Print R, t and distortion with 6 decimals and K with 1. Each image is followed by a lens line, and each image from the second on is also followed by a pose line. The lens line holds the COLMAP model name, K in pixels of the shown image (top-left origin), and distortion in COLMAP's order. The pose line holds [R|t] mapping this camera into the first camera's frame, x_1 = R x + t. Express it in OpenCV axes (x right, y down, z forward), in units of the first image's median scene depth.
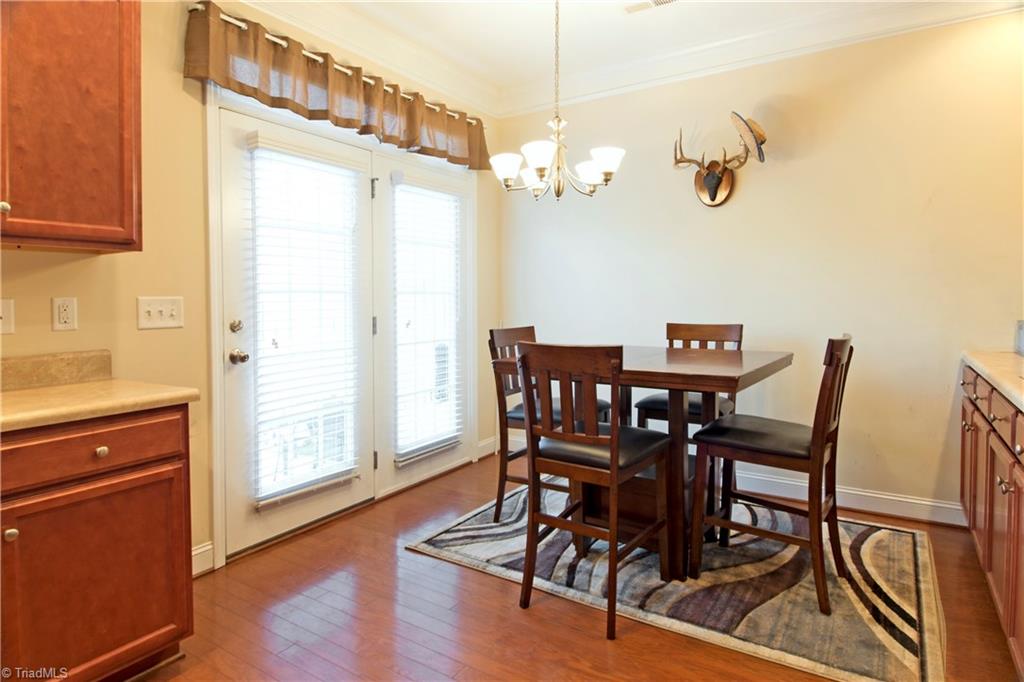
lens RADIAL K [[621.4, 0, 530.6], [0, 621.4, 313.3], [0, 0, 1]] dist [0.008508, -0.017306]
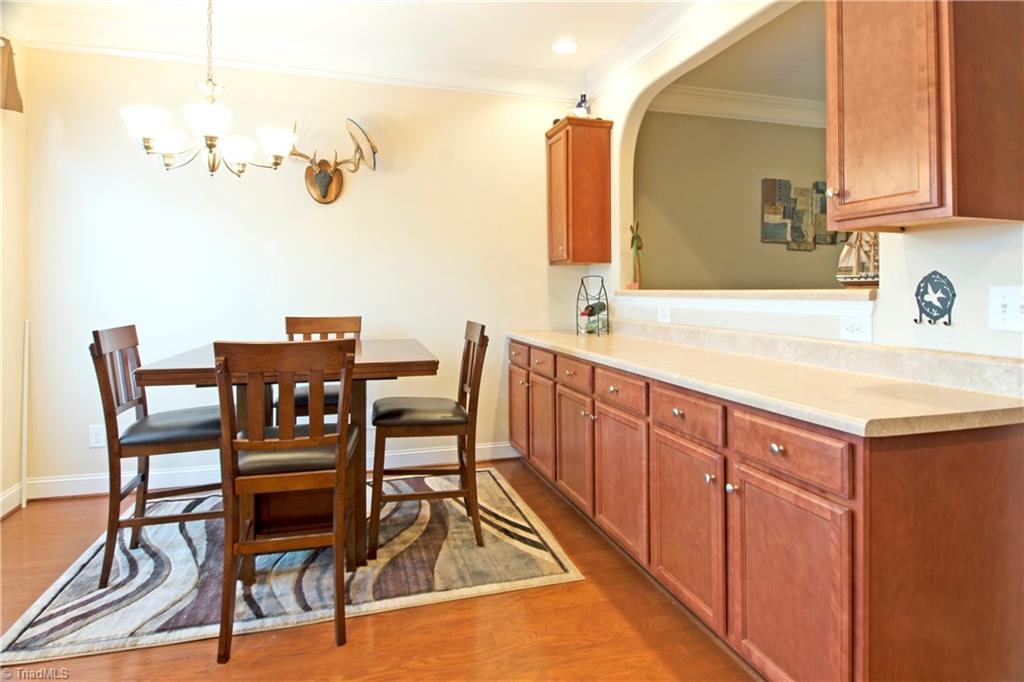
lens RADIAL K [[598.8, 0, 506.8], [0, 598.8, 290.4], [0, 0, 1]] dist [0.007284, -0.019937]
pose [[0.603854, 0.011181, 0.797017, -0.381476], [0.012915, 0.999633, -0.023809, 0.001092], [-0.796990, 0.024670, 0.603488, 0.187540]]
